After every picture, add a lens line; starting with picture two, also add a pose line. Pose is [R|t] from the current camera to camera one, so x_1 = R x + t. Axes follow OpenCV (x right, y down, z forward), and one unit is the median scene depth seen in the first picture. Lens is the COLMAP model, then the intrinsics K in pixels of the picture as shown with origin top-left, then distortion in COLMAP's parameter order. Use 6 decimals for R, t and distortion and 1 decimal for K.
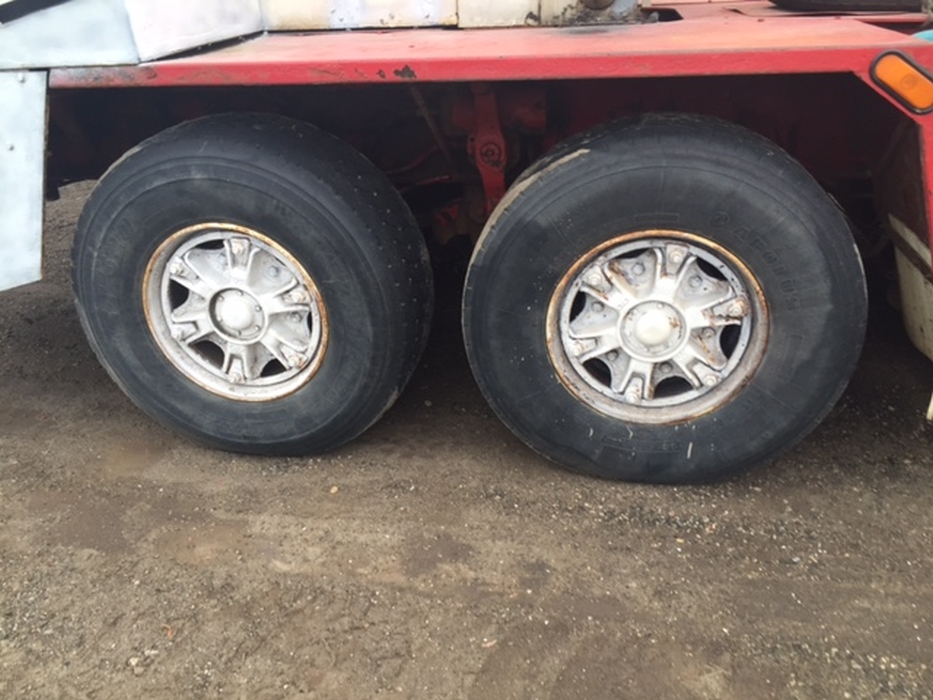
lens RADIAL K [[782.0, 0, 457.2], [0, 782.0, 349.5], [0, 0, 1]] dist [0.074494, -0.087944]
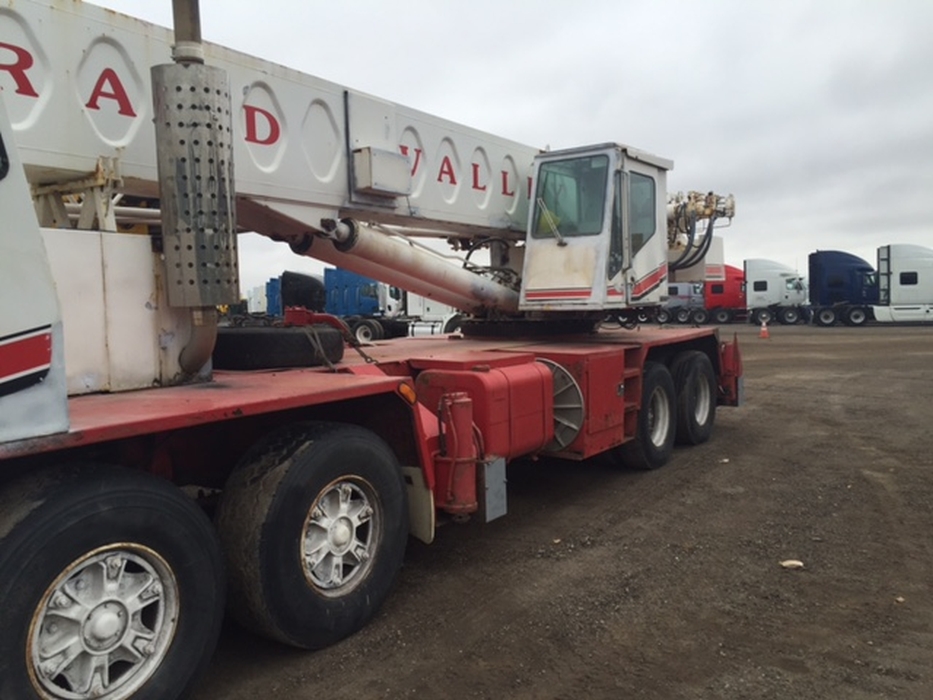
lens RADIAL K [[798.4, 0, 461.0], [0, 798.4, 352.9], [0, 0, 1]] dist [0.070401, -0.097564]
pose [[0.396218, -0.031772, 0.917606, -1.273370], [0.401563, 0.904745, -0.142067, -0.031585], [-0.825687, 0.424766, 0.371235, -0.061150]]
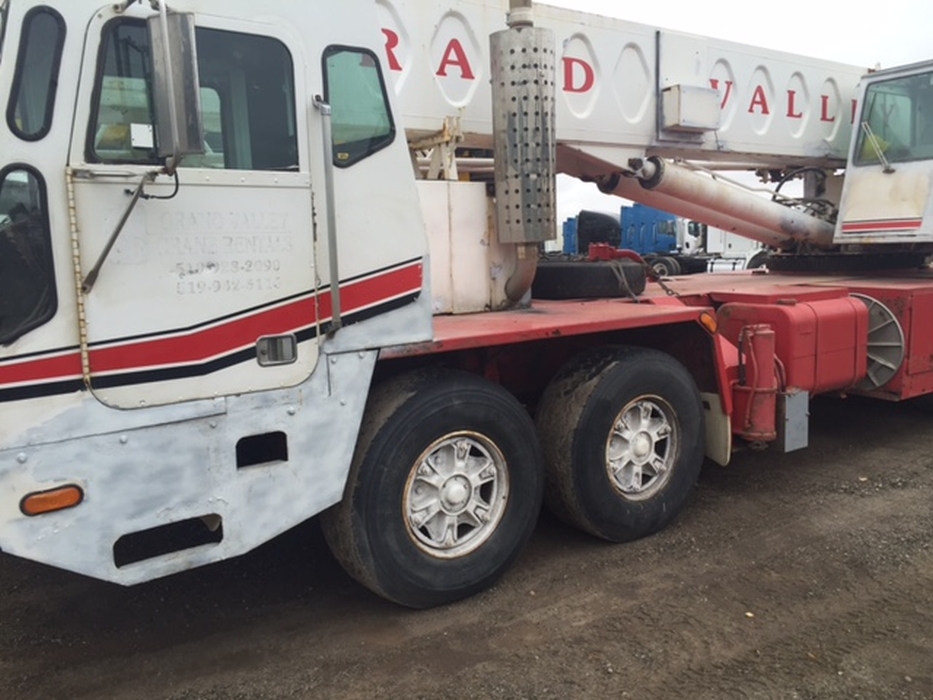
lens RADIAL K [[783.7, 0, 449.3], [0, 783.7, 357.1], [0, 0, 1]] dist [0.062091, -0.074402]
pose [[0.707617, -0.083882, 0.701600, -1.445327], [0.310283, 0.928961, -0.201879, 0.013125], [-0.634825, 0.360548, 0.683376, -0.120379]]
